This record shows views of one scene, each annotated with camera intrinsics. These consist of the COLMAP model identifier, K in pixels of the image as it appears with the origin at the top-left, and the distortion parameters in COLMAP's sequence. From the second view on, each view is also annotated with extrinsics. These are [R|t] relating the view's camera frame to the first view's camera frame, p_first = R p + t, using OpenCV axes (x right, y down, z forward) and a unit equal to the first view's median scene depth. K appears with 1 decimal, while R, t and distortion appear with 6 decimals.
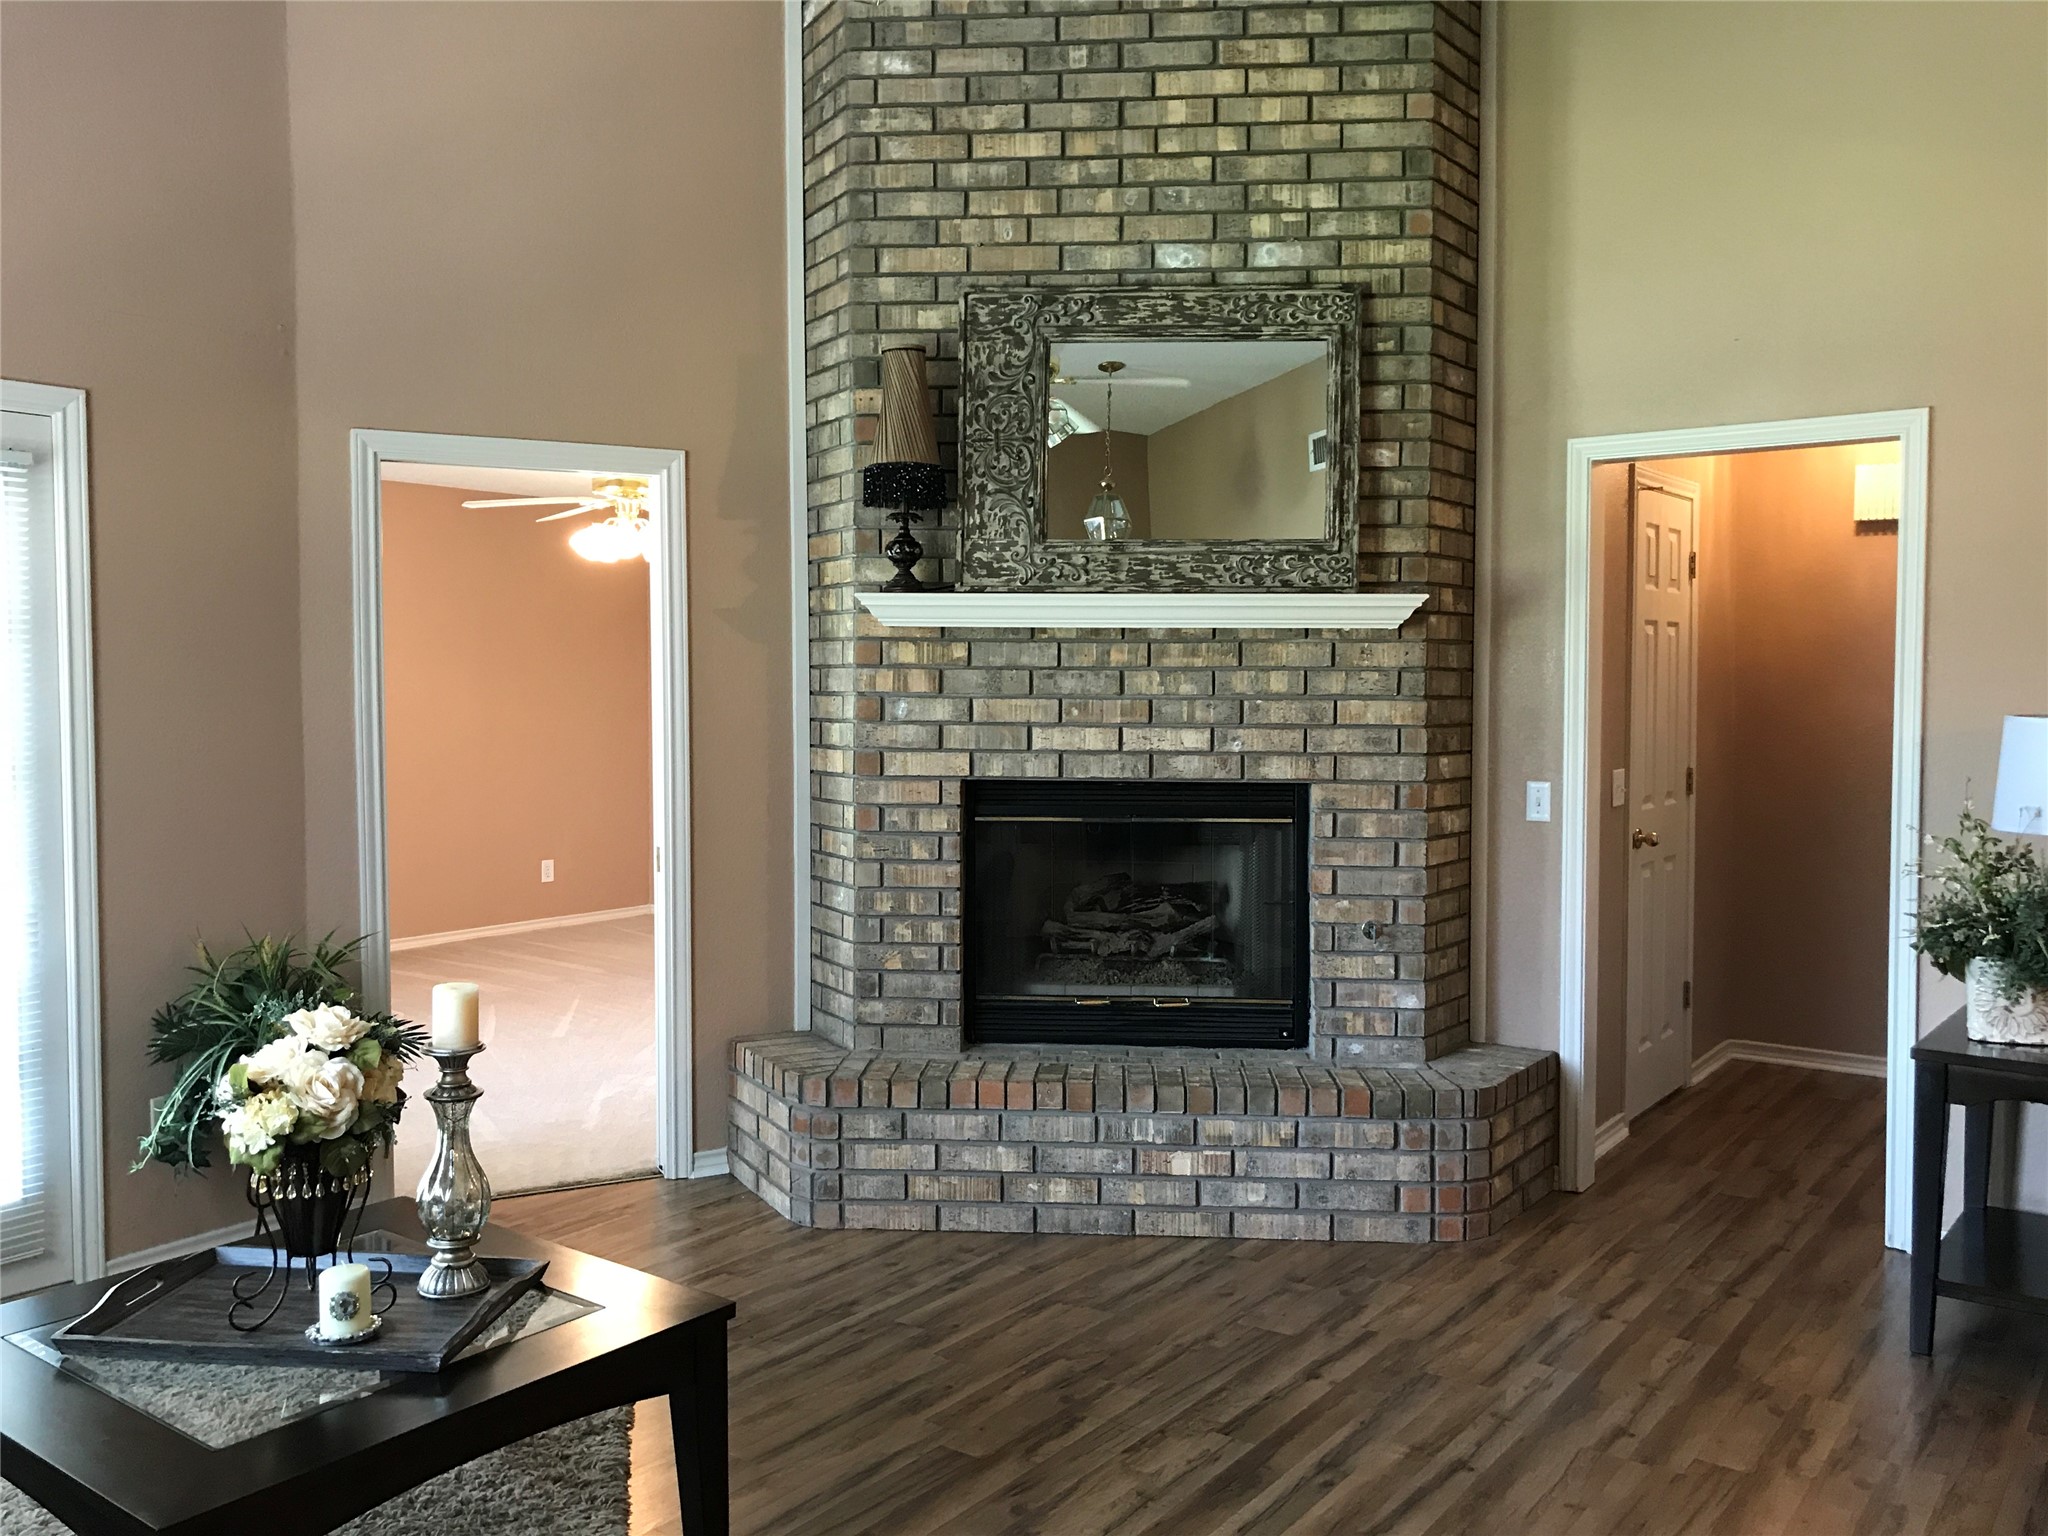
lens RADIAL K [[1664.1, 0, 1022.8], [0, 1664.1, 755.3], [0, 0, 1]] dist [0.097670, -0.163514]
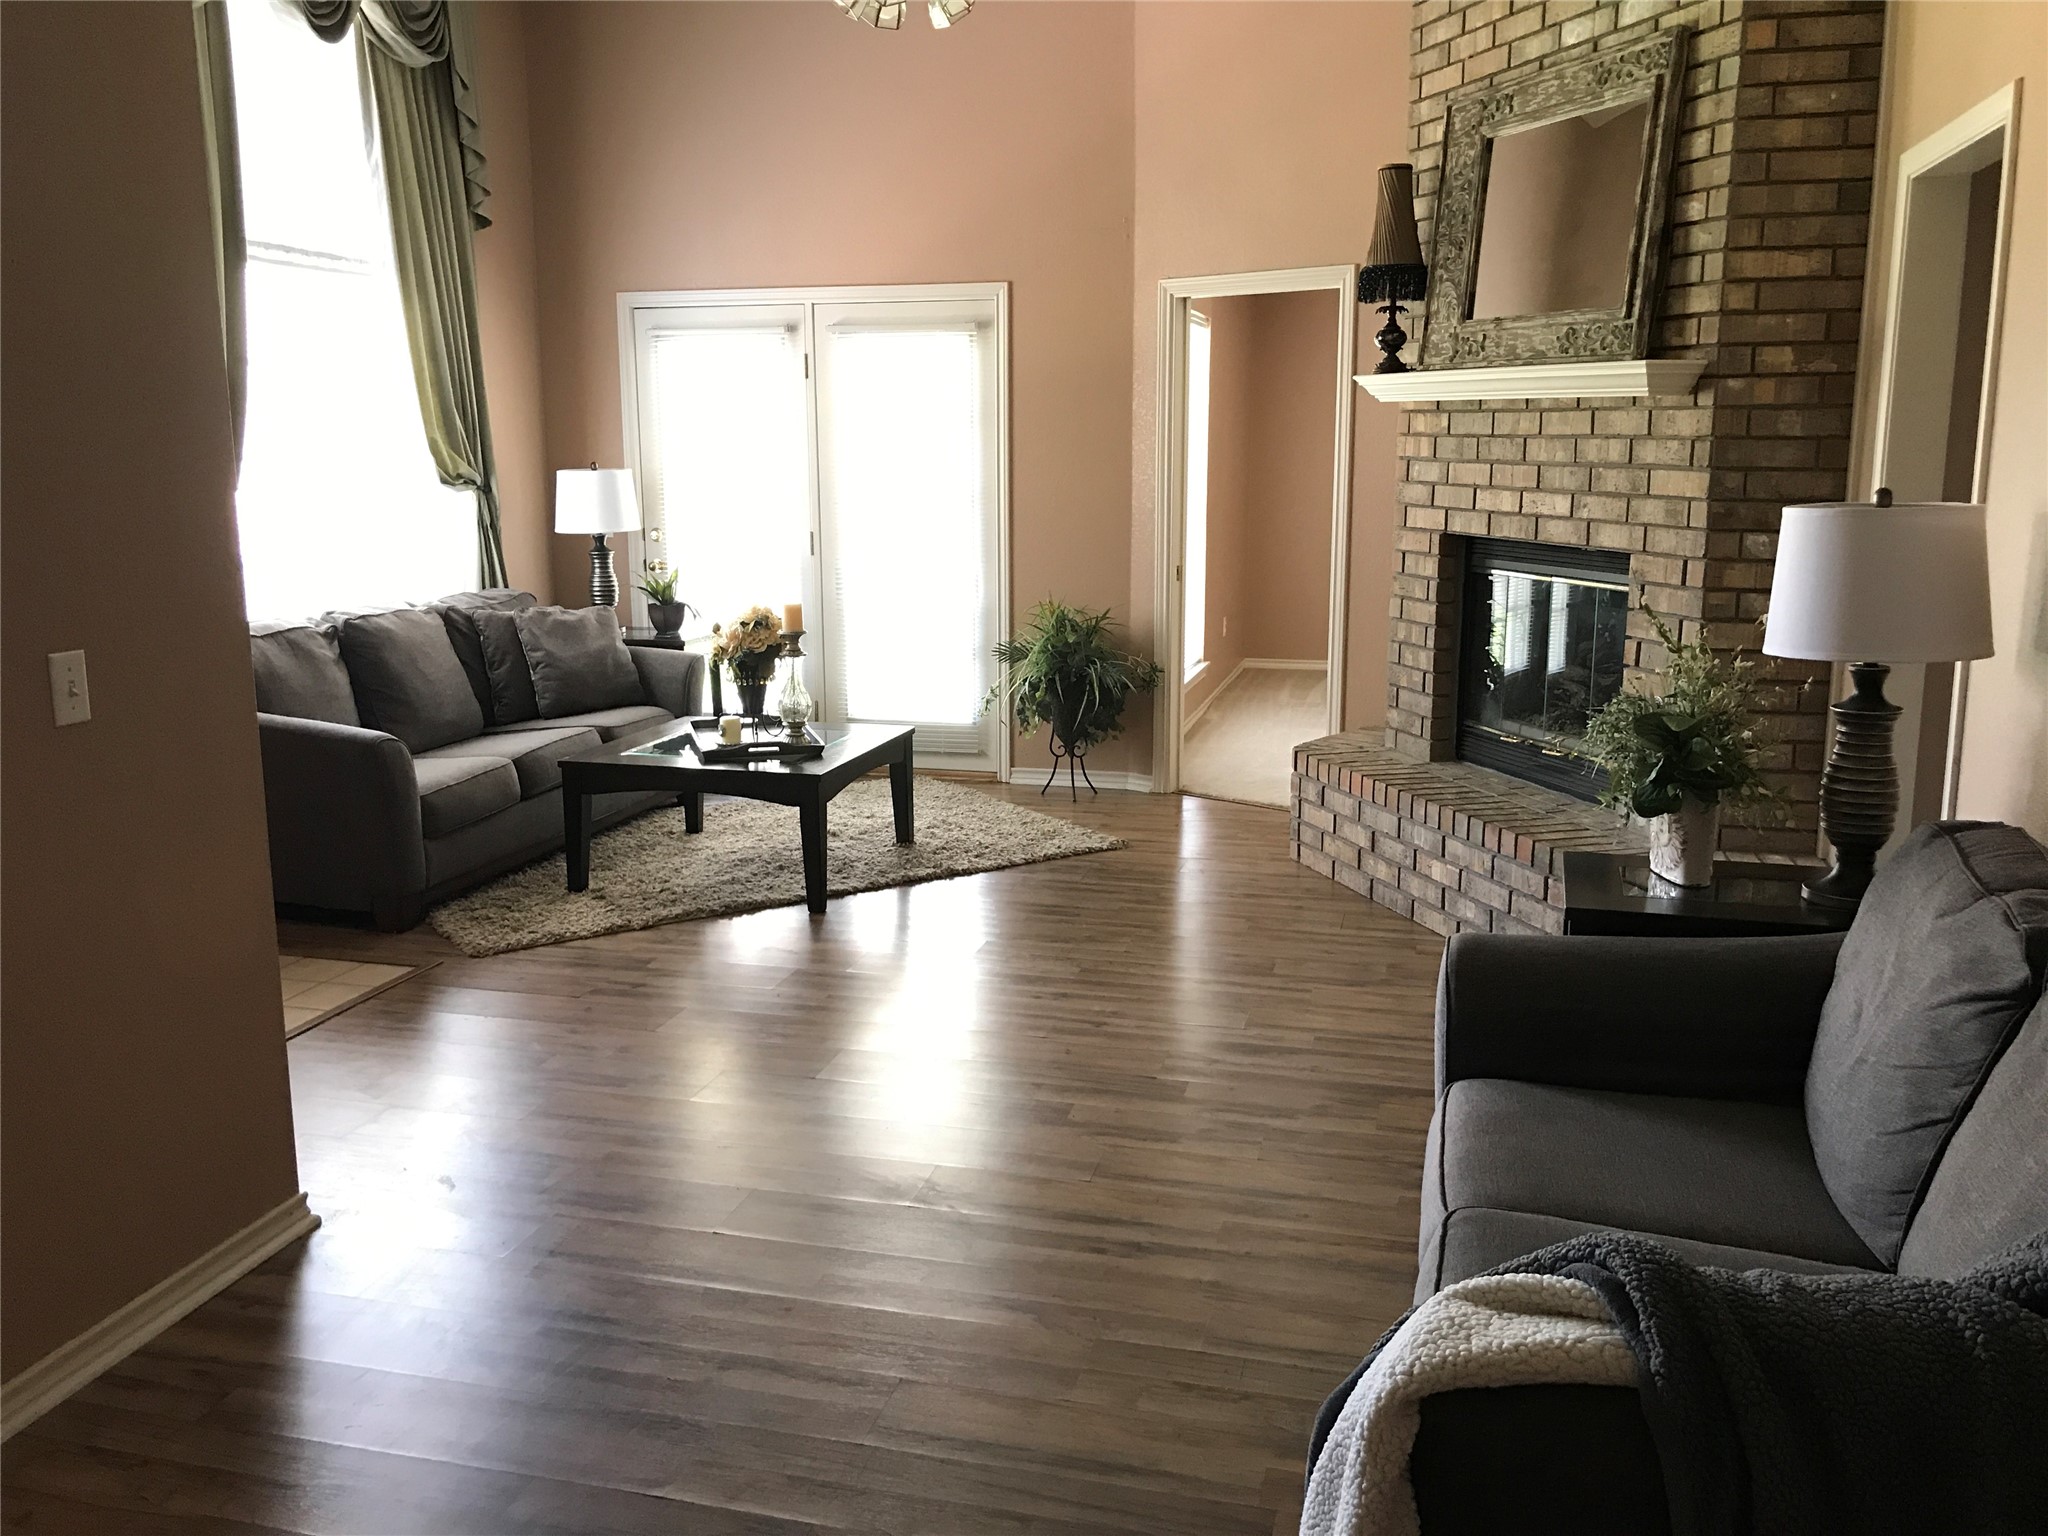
lens RADIAL K [[1651.8, 0, 1024.0], [0, 1651.8, 768.0], [0, 0, 1]] dist [-0.011006, -0.006727]
pose [[0.382373, 0.180594, -0.906188, 0.962256], [-0.039876, 0.983026, 0.179081, -0.019499], [0.923147, -0.032340, 0.383084, 0.283141]]
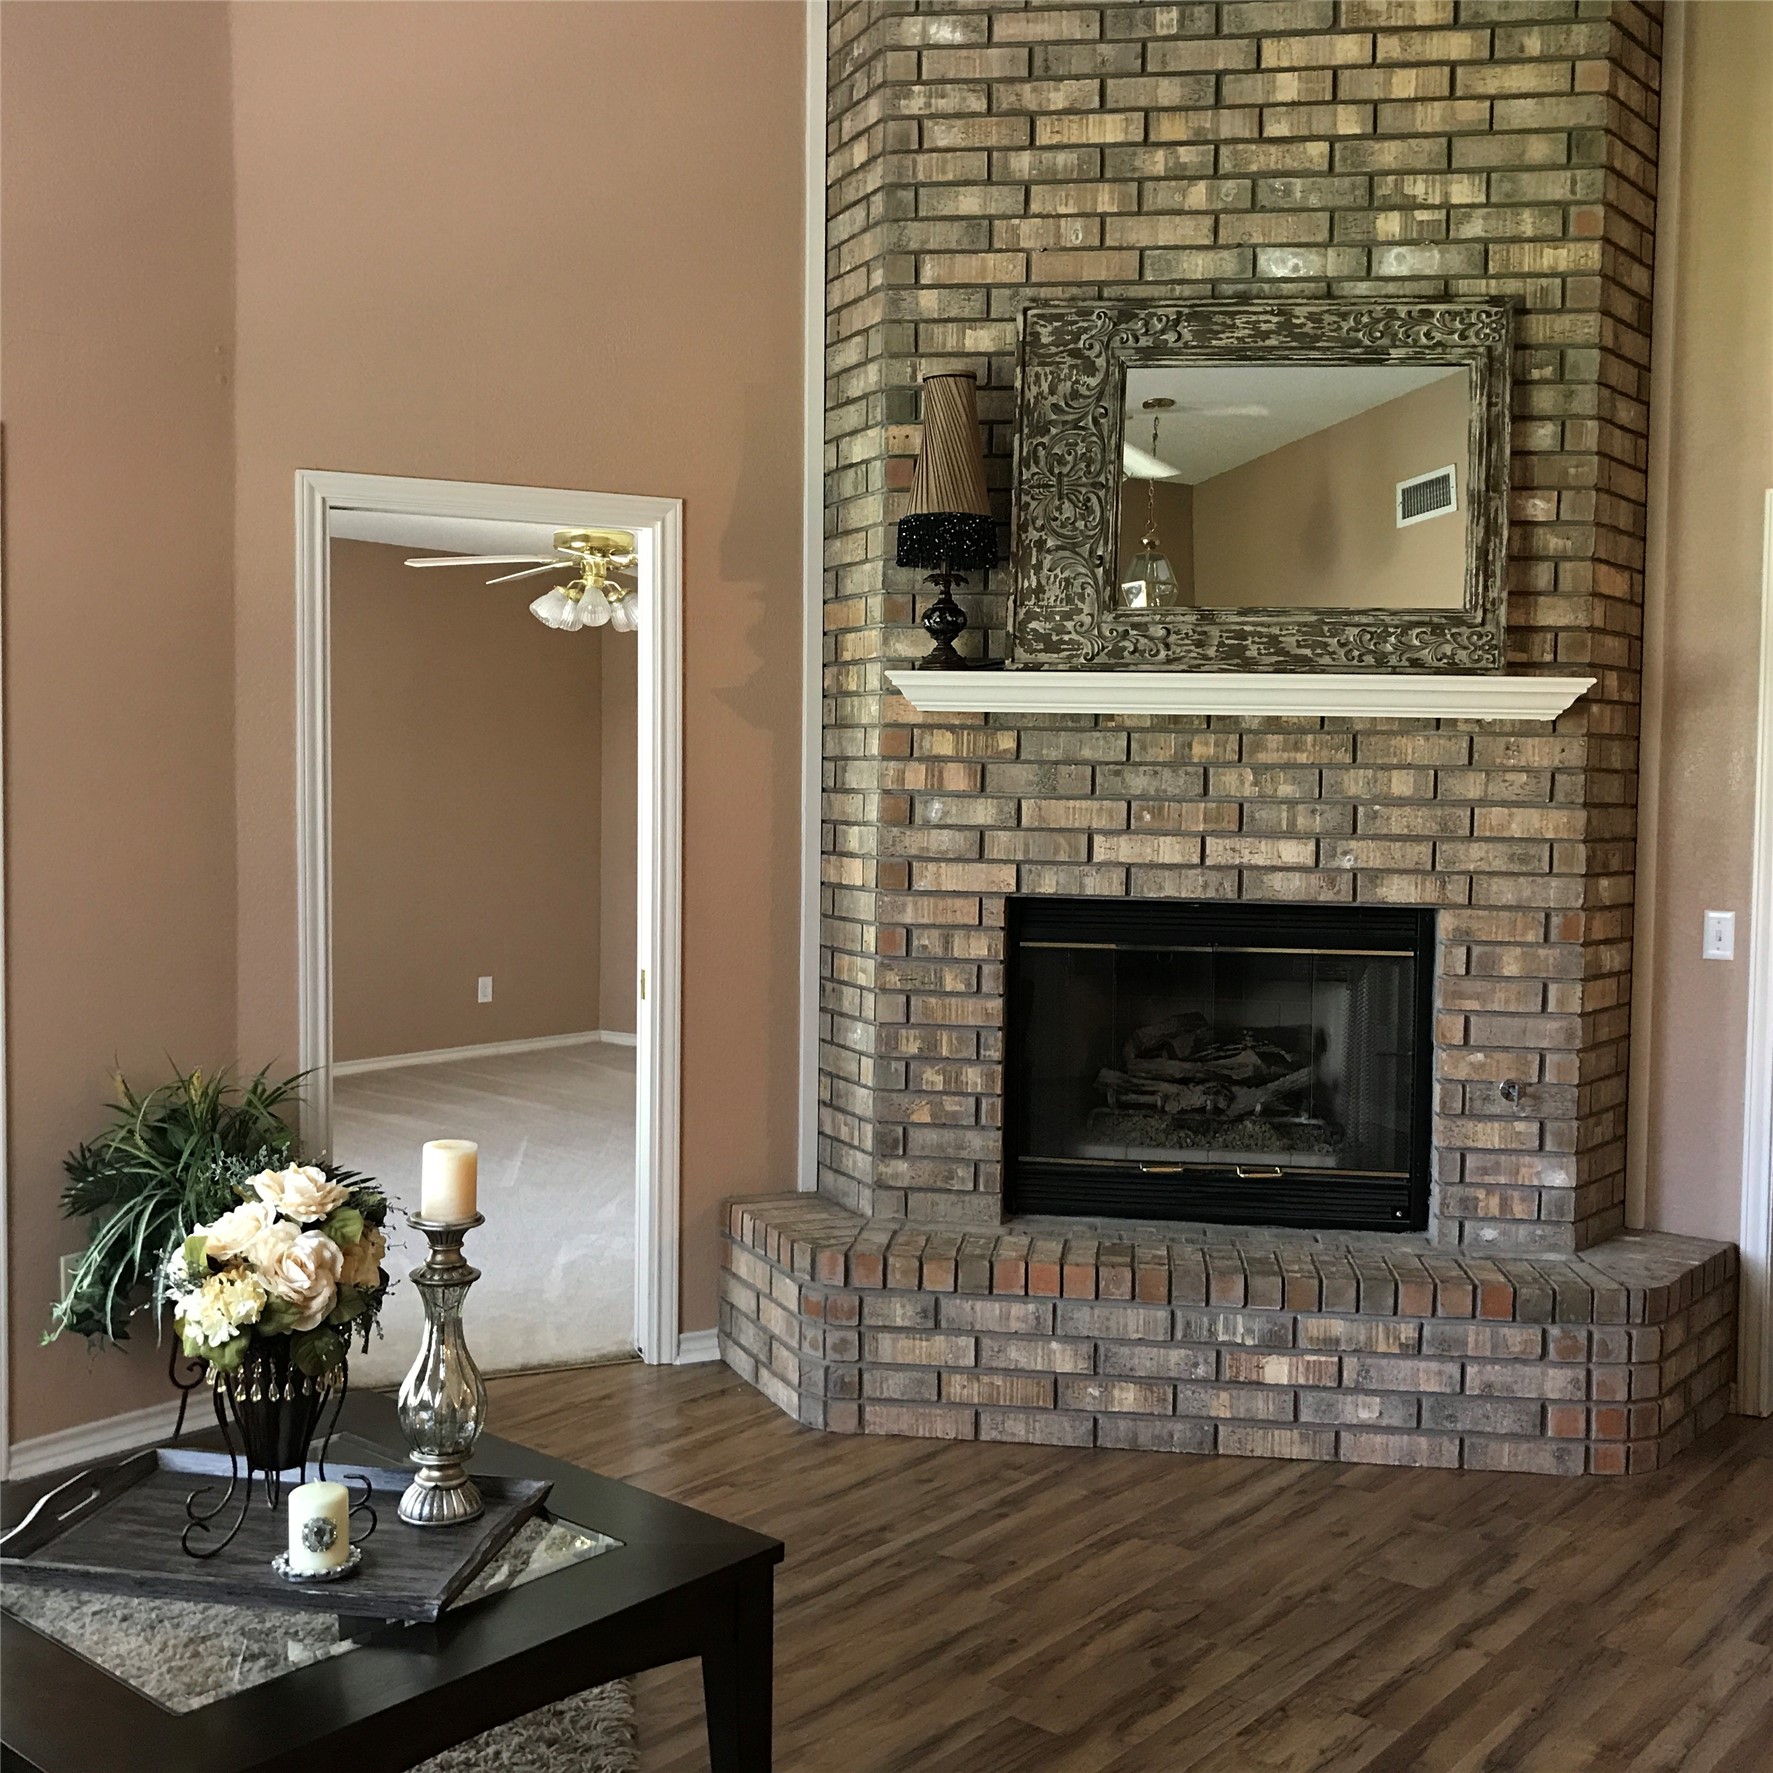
lens RADIAL K [[1908.0, 0, 882.7], [0, 1908.0, 874.6], [0, 0, 1]] dist [0.097781, -0.225636]
pose [[0.998412, 0.015937, -0.054023, -0.048452], [-0.015481, 0.999841, 0.008844, -0.003955], [0.054156, -0.007993, 0.998501, 0.048002]]
